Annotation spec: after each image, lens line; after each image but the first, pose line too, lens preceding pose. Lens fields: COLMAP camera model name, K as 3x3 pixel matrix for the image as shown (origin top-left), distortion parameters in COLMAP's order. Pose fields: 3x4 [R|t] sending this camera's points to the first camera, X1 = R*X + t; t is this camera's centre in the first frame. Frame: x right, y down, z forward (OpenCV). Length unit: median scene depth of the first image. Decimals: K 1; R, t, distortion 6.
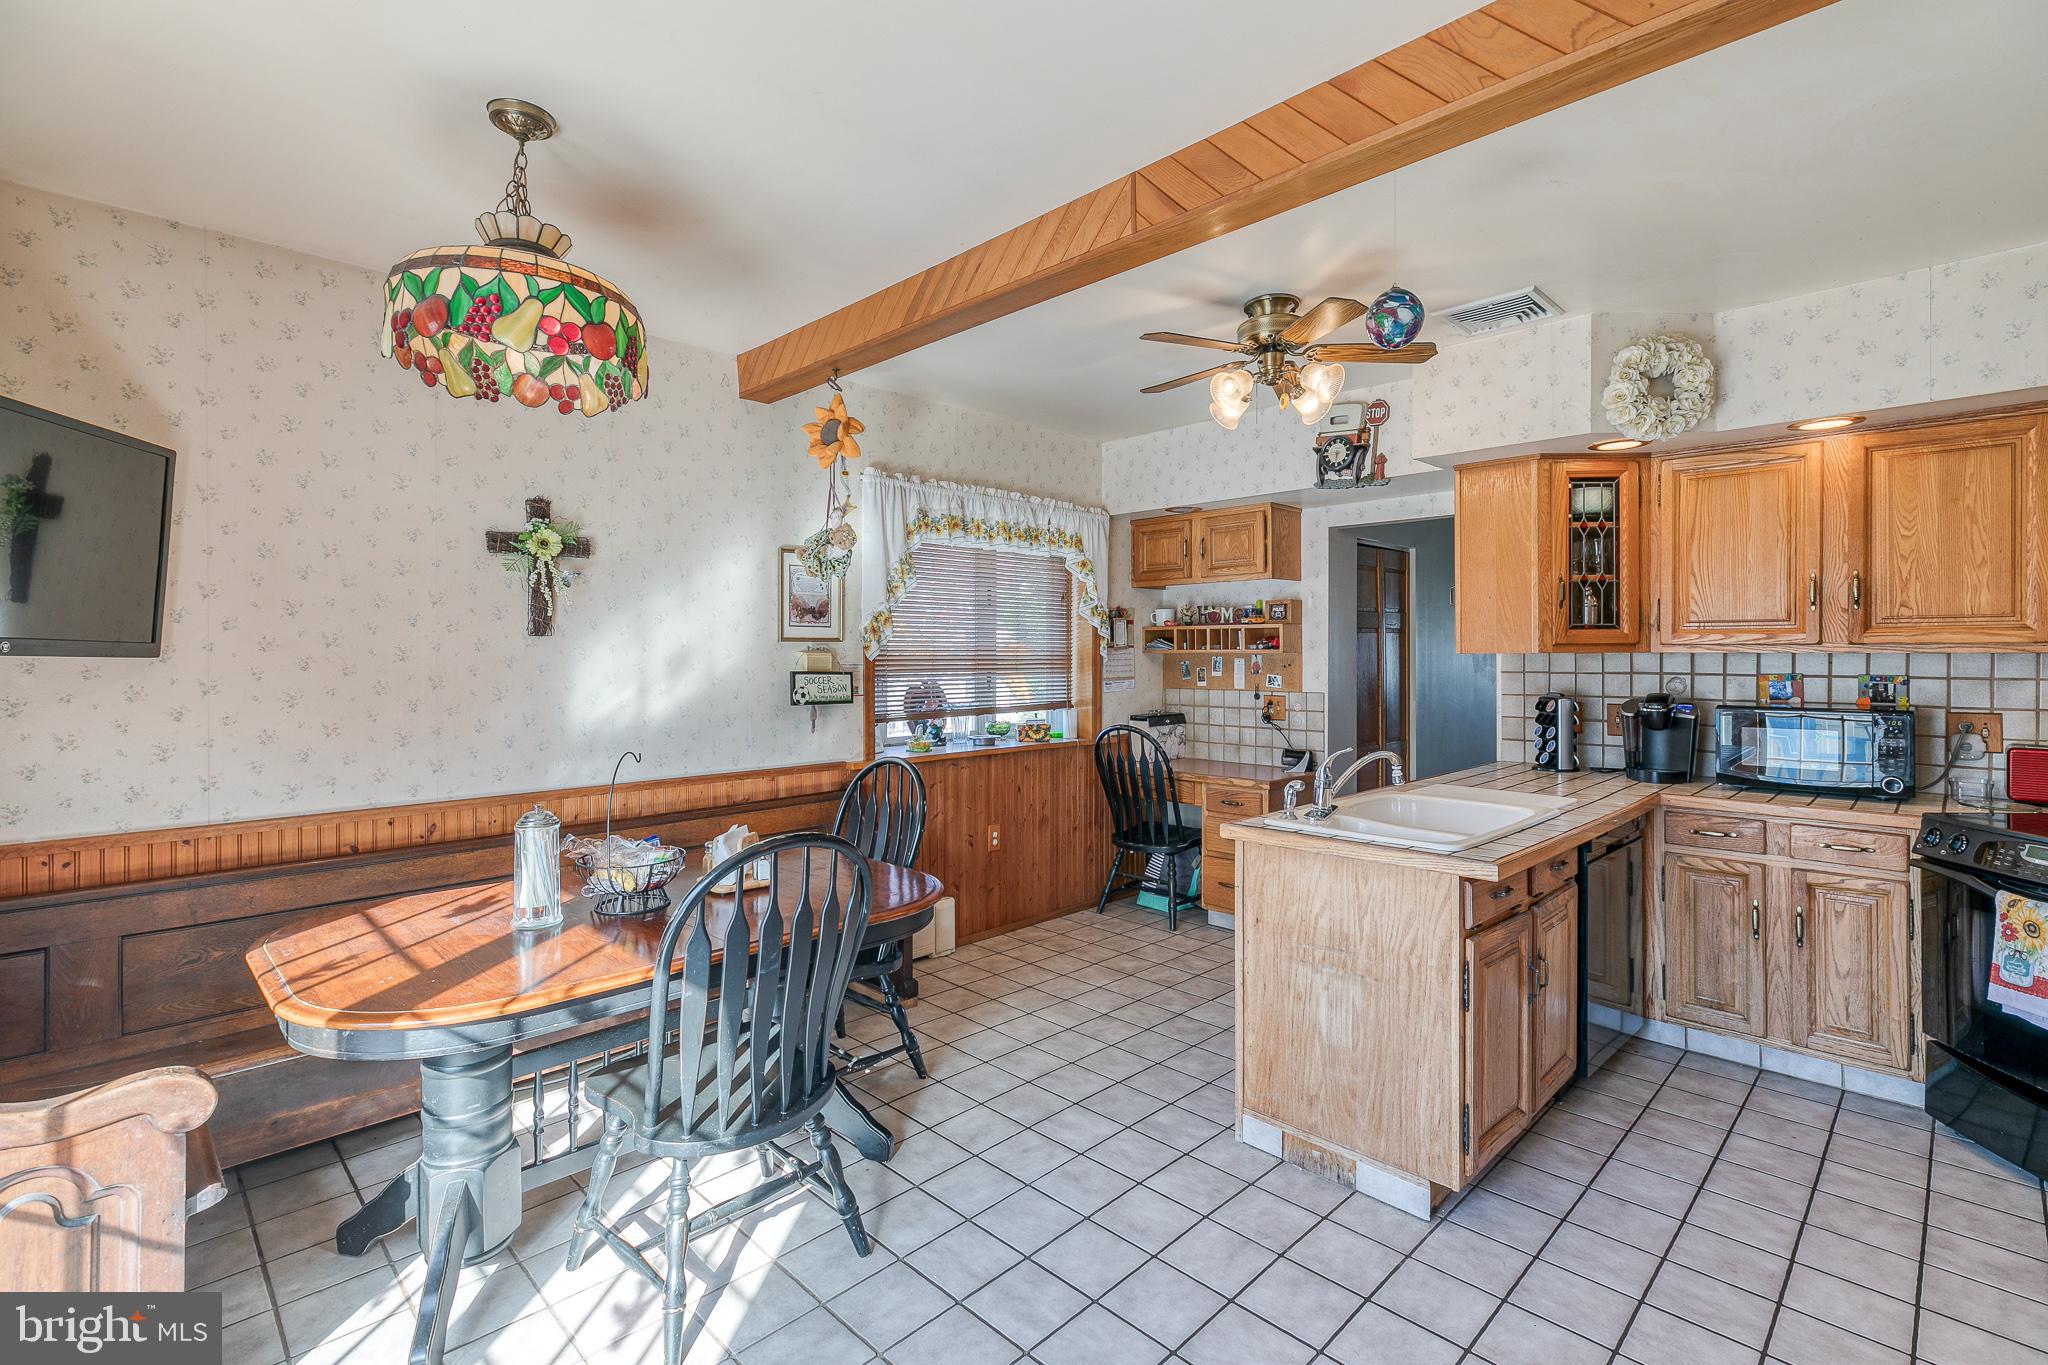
lens RADIAL K [[935.5, 0, 1030.8], [0, 935.5, 655.6], [0, 0, 1]] dist [0.007382, -0.000026]
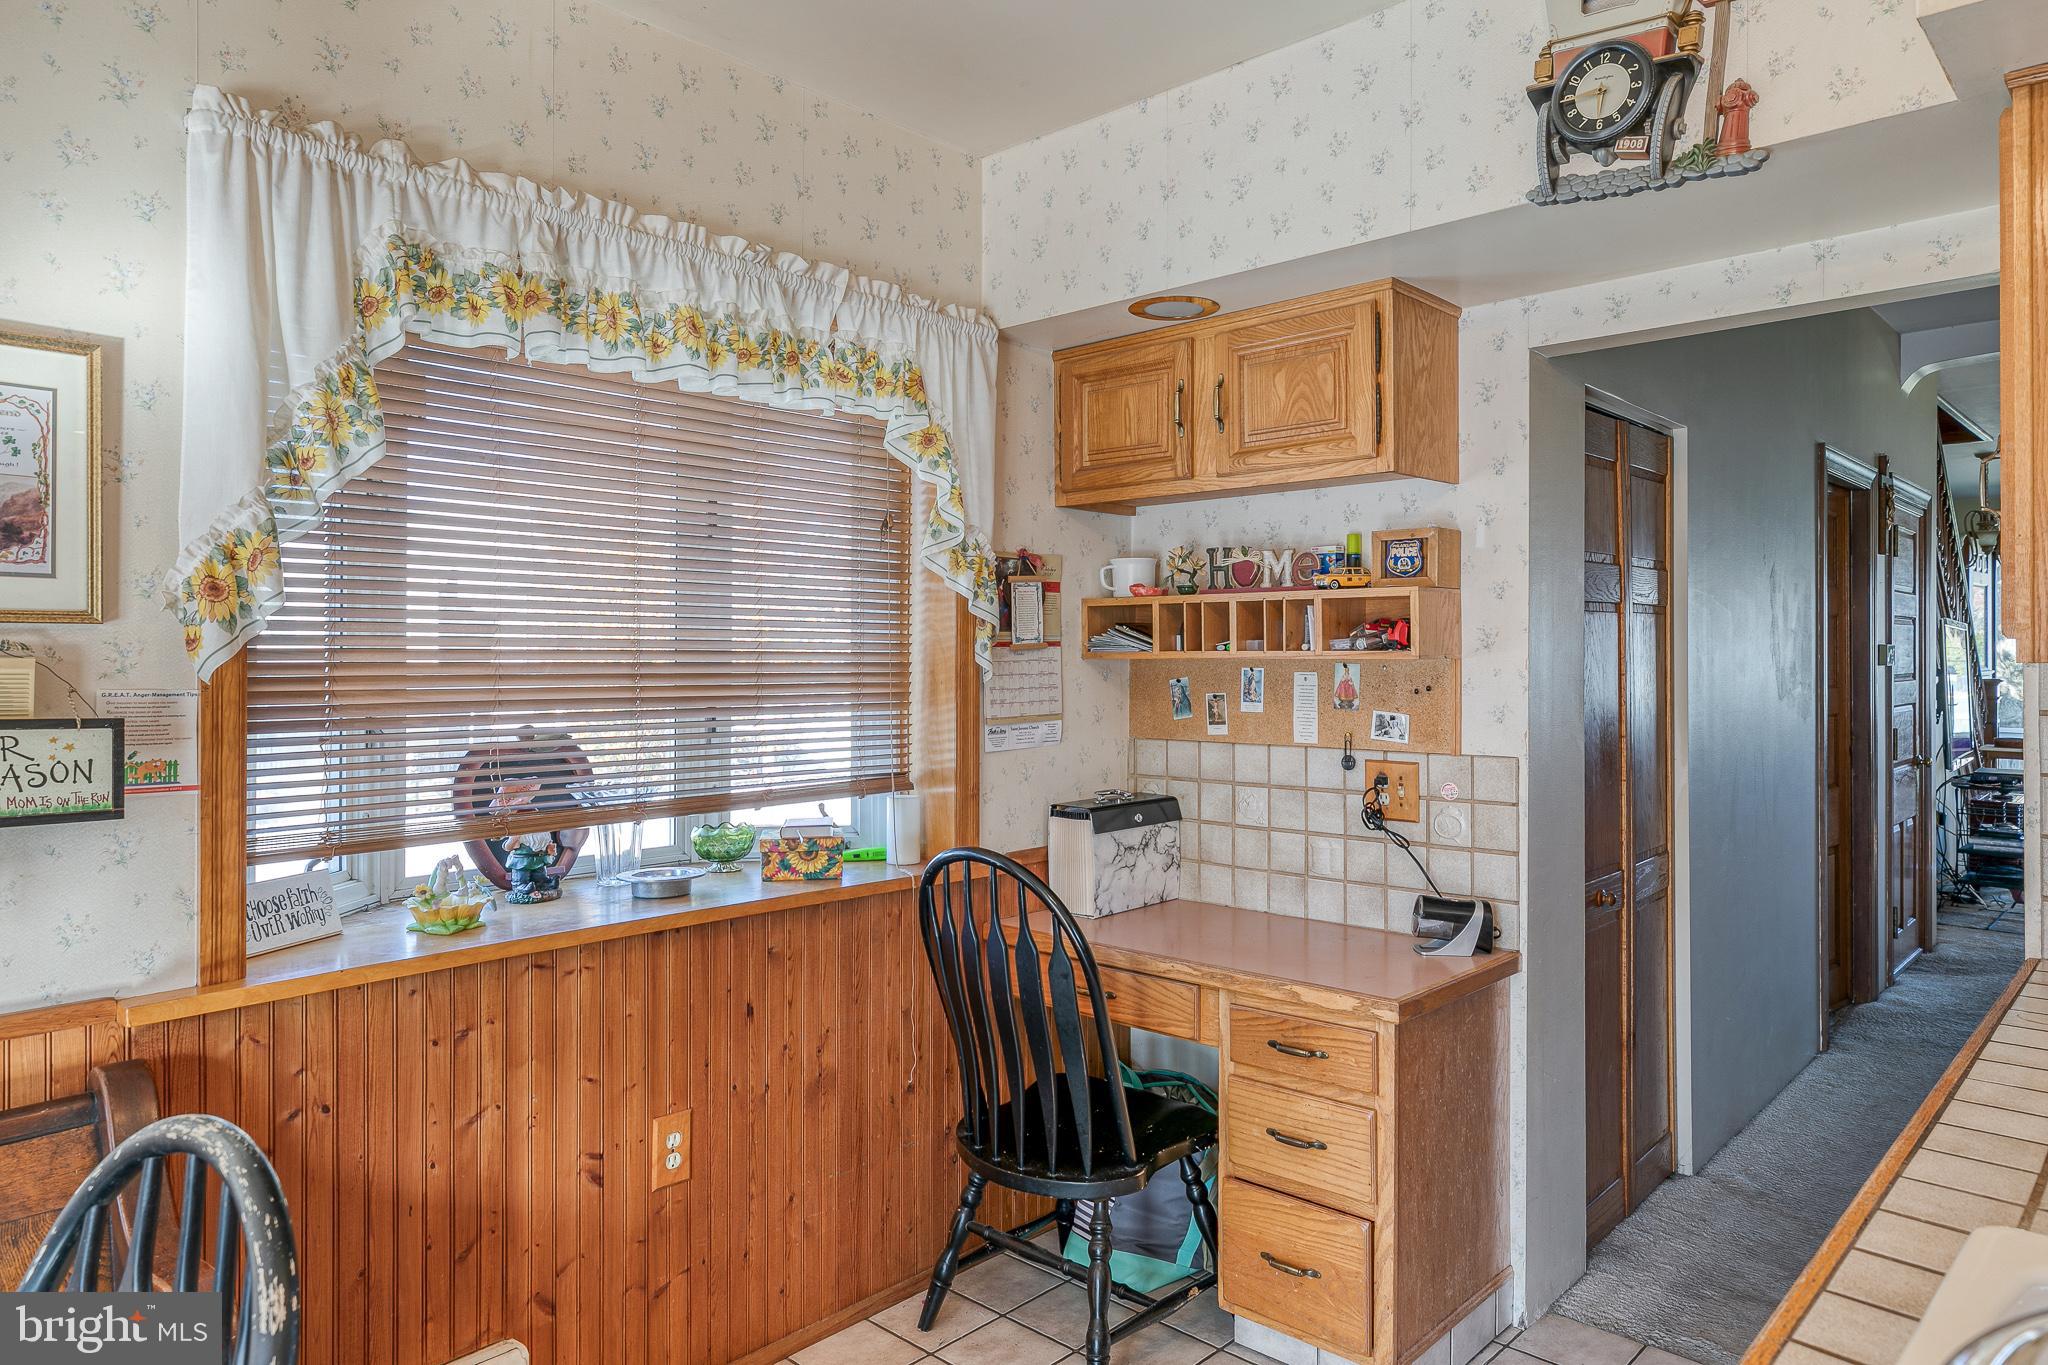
lens RADIAL K [[1301.8, 0, 1029.4], [0, 1301.8, 651.9], [0, 0, 1]] dist [0.002805, 0.000757]
pose [[0.999168, 0.001185, 0.040758, 0.107680], [-0.000890, 0.999973, -0.007255, -0.002397], [-0.040765, 0.007213, 0.999143, 0.607300]]
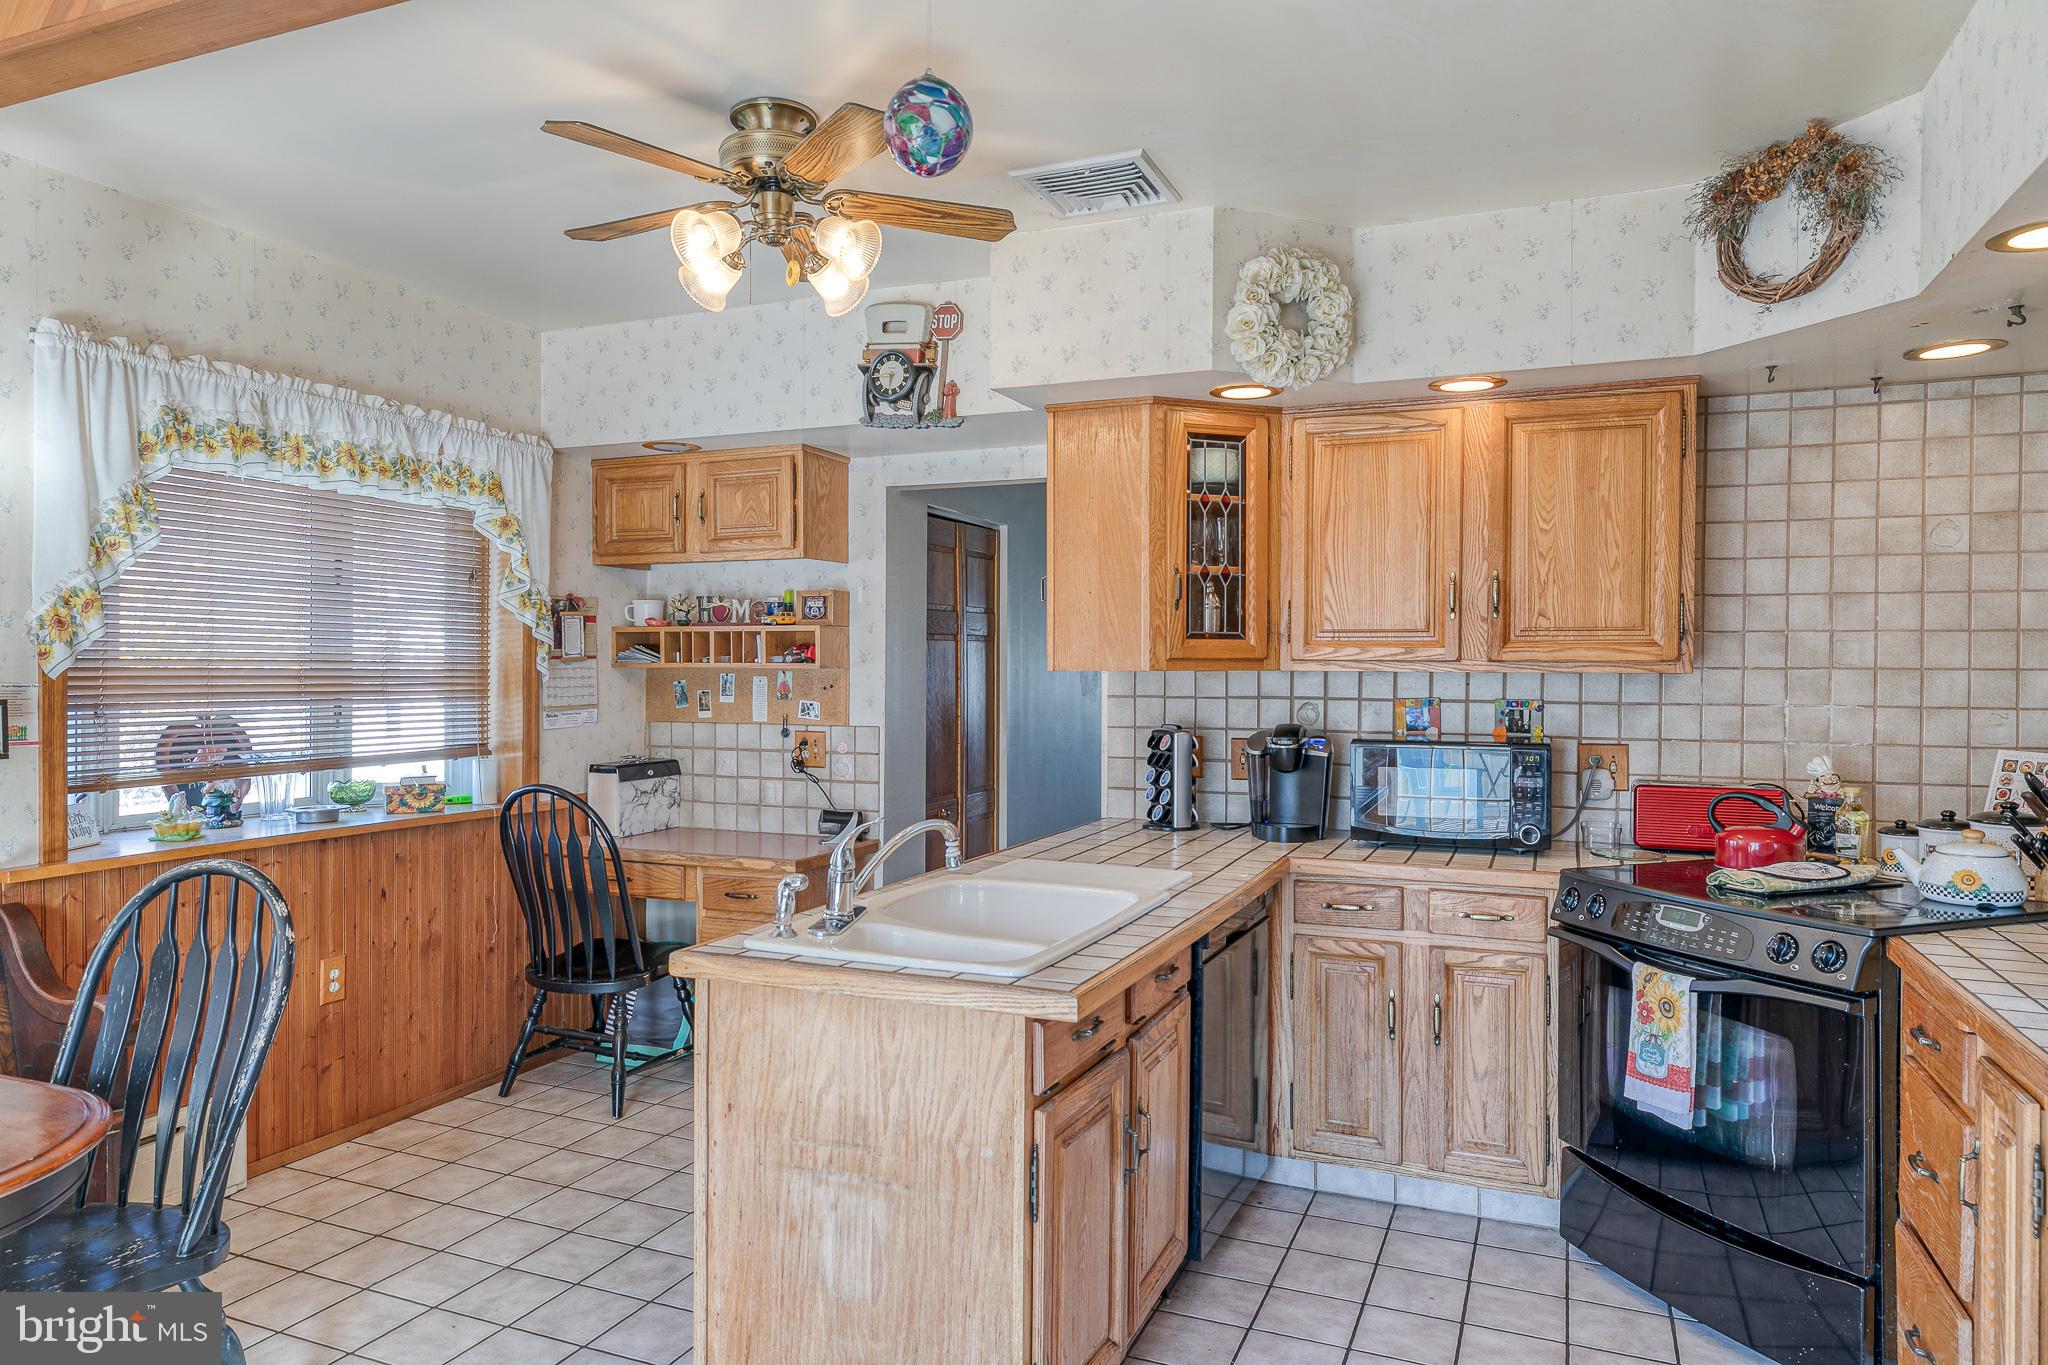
lens RADIAL K [[1279.9, 0, 1024.0], [0, 1279.9, 682.5], [0, 0, 1]] dist [0.005875, 0.003613]
pose [[0.926789, 0.001401, 0.375580, 0.078495], [-0.004657, 0.999959, 0.007762, -0.000768], [-0.375554, -0.008943, 0.926758, 0.116382]]
